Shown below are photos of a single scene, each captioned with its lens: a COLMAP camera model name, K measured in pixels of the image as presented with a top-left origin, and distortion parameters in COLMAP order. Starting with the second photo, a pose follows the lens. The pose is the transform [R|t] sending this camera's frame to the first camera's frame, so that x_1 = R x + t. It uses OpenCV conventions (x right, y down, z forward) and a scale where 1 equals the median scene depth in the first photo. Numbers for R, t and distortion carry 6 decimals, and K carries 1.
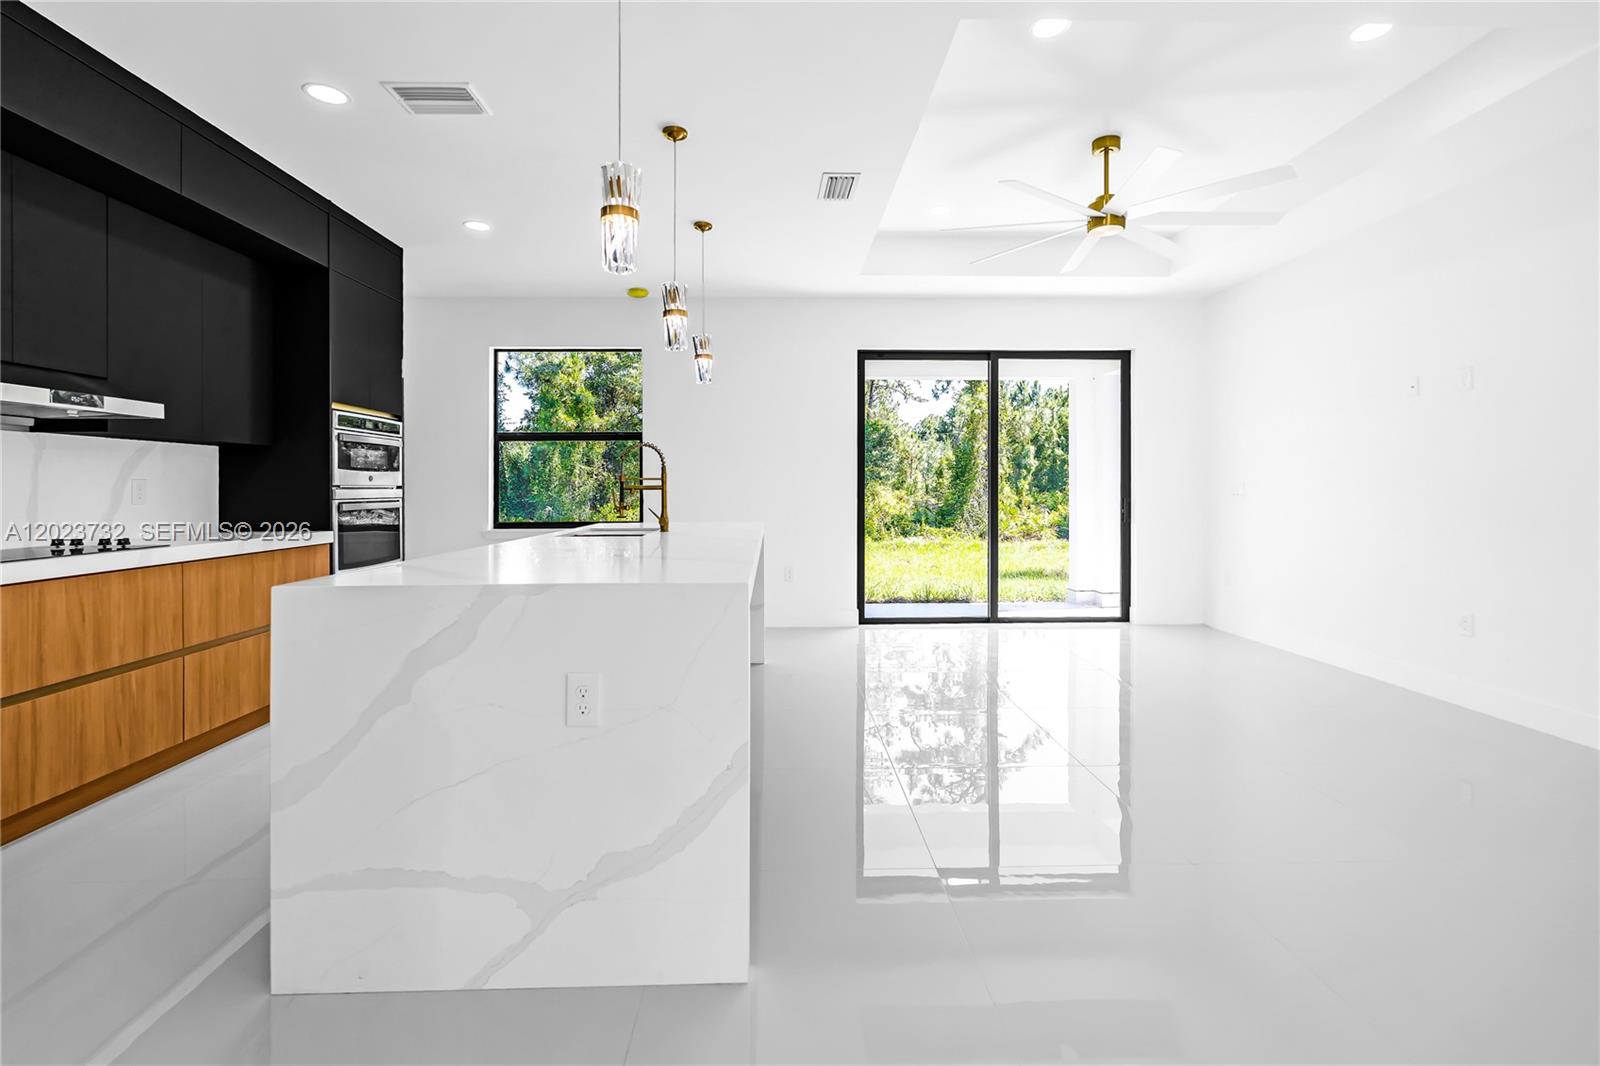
lens RADIAL K [[726.2, 0, 800.5], [0, 726.2, 486.8], [0, 0, 1]] dist [-0.003609, -0.000074]
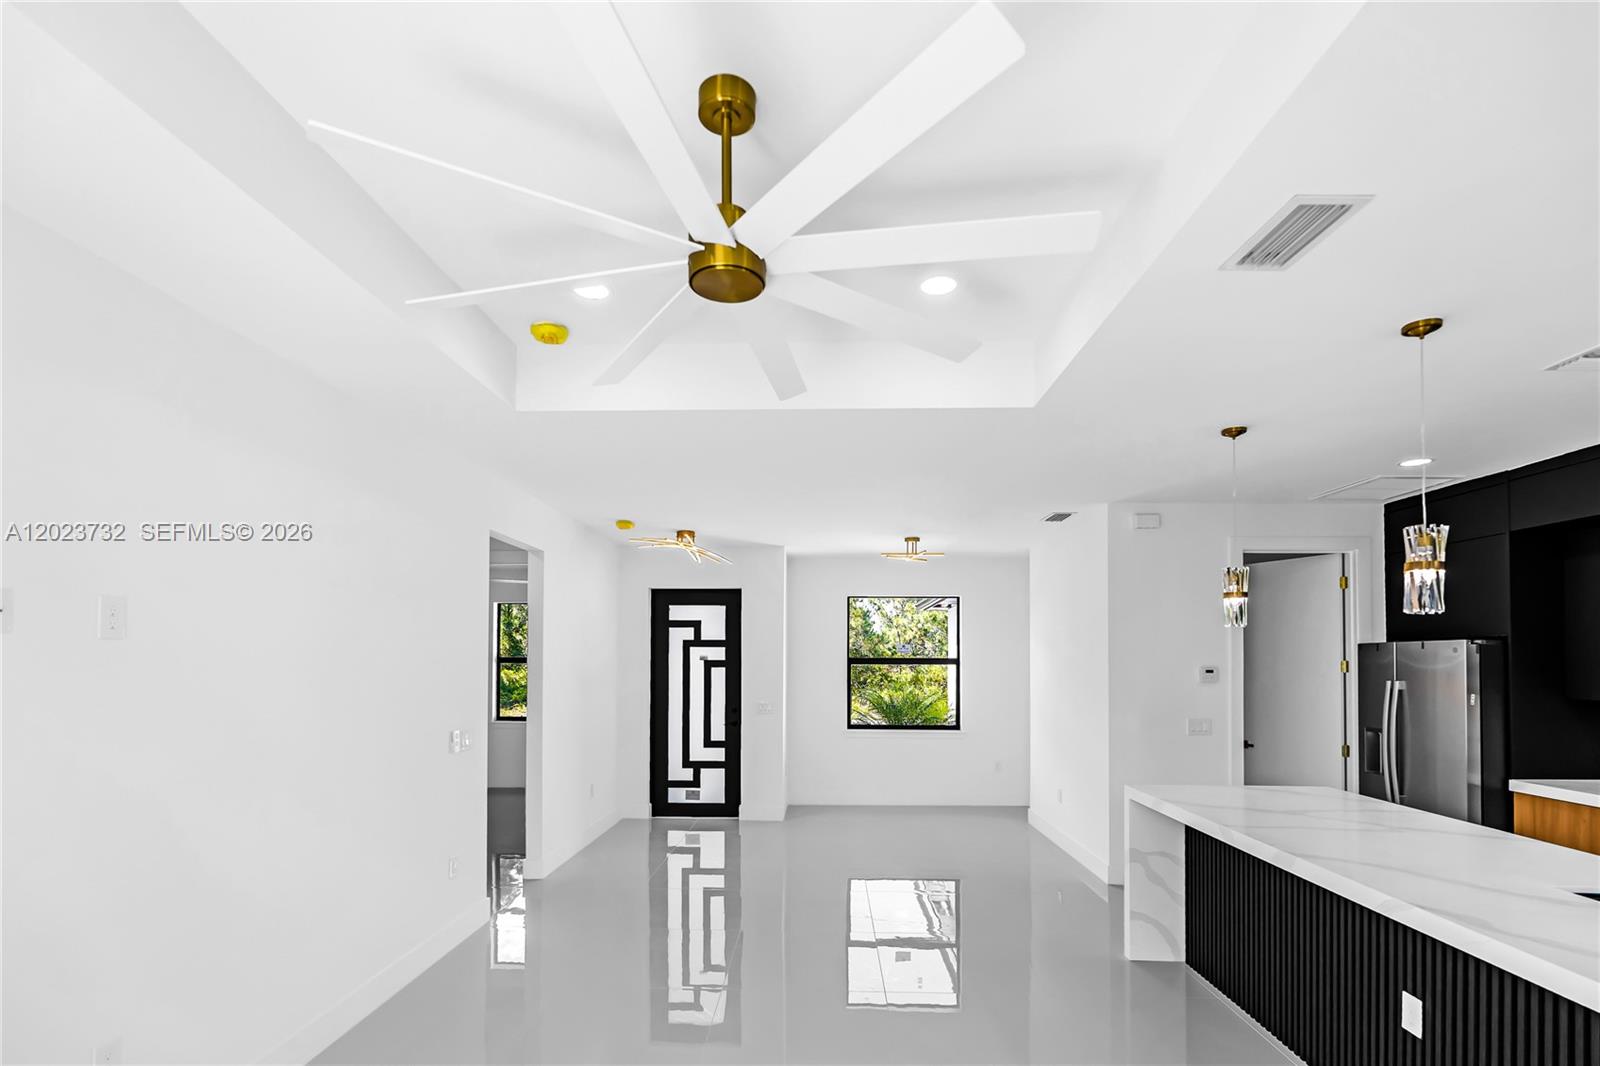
lens RADIAL K [[746.8, 0, 793.6], [0, 746.8, 650.3], [0, 0, 1]] dist [-0.002098, -0.000388]
pose [[-0.997589, 0.001148, 0.069383, 0.356220], [0.000387, 0.999939, -0.010994, -0.117956], [-0.069392, -0.010940, -0.997529, 1.516570]]
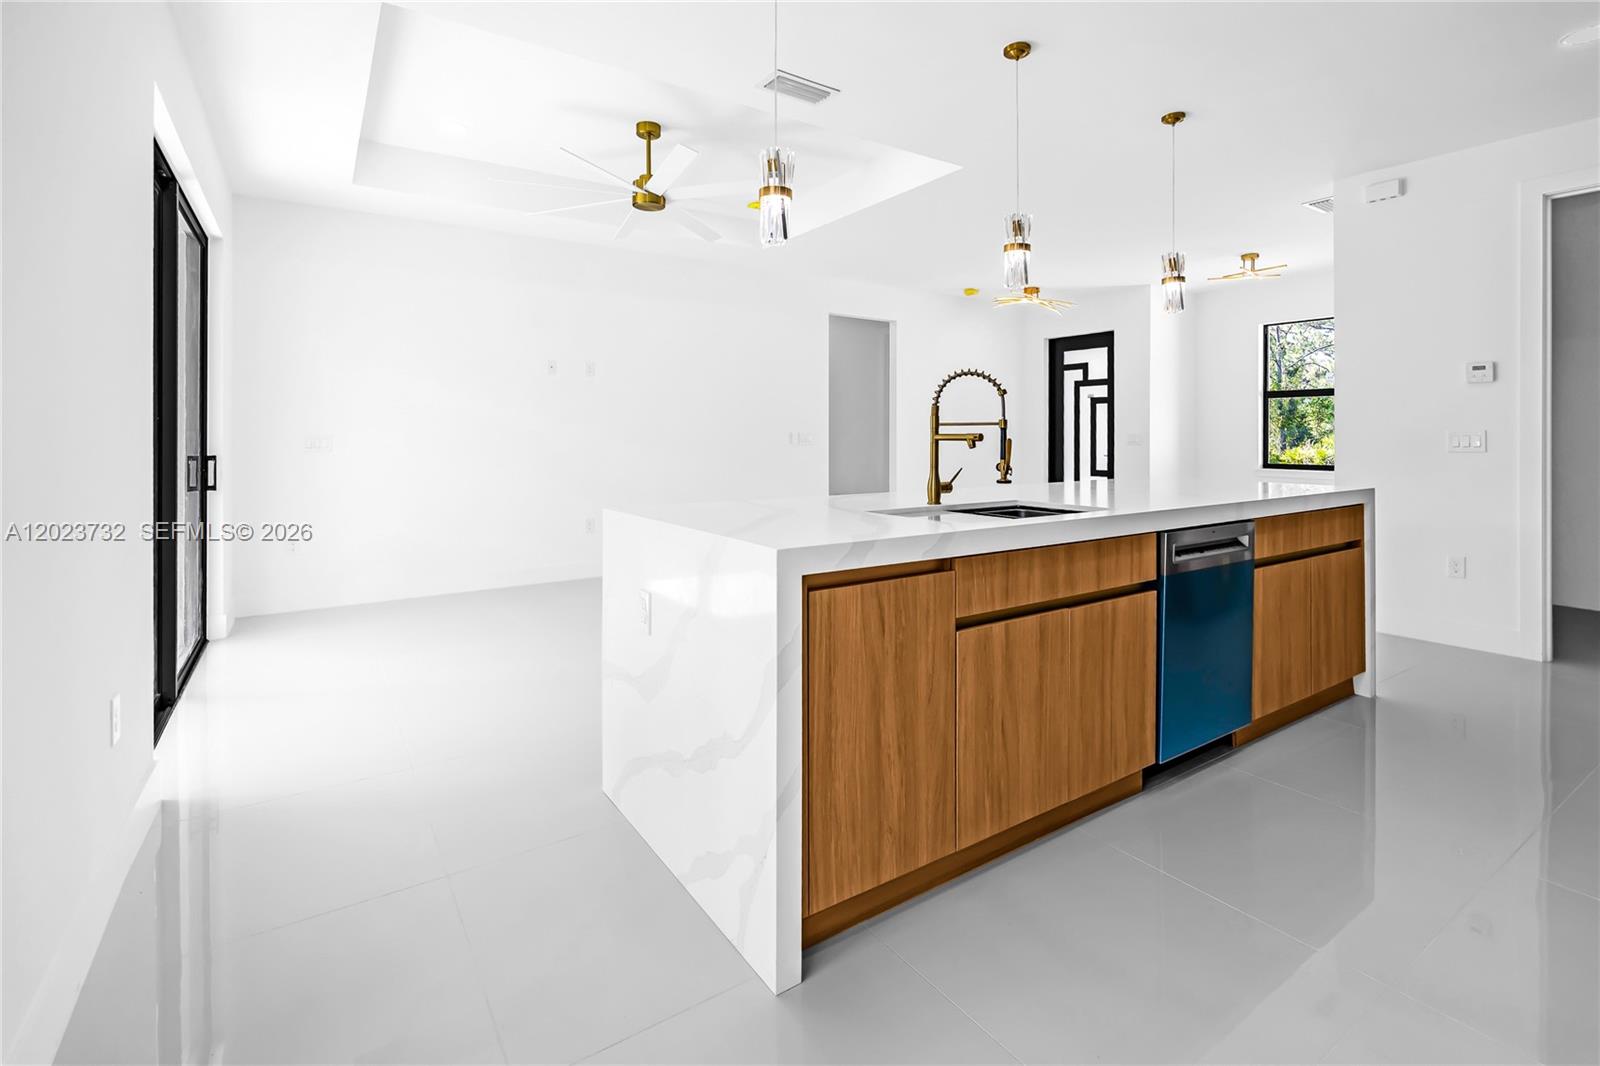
lens RADIAL K [[745.4, 0, 811.7], [0, 745.4, 433.3], [0, 0, 1]] dist [-0.001364, -0.000065]
pose [[-0.533008, 0.005622, 0.846092, -0.701544], [0.002086, 0.999984, -0.005331, 0.001903], [-0.846108, -0.001077, -0.533011, 1.437180]]
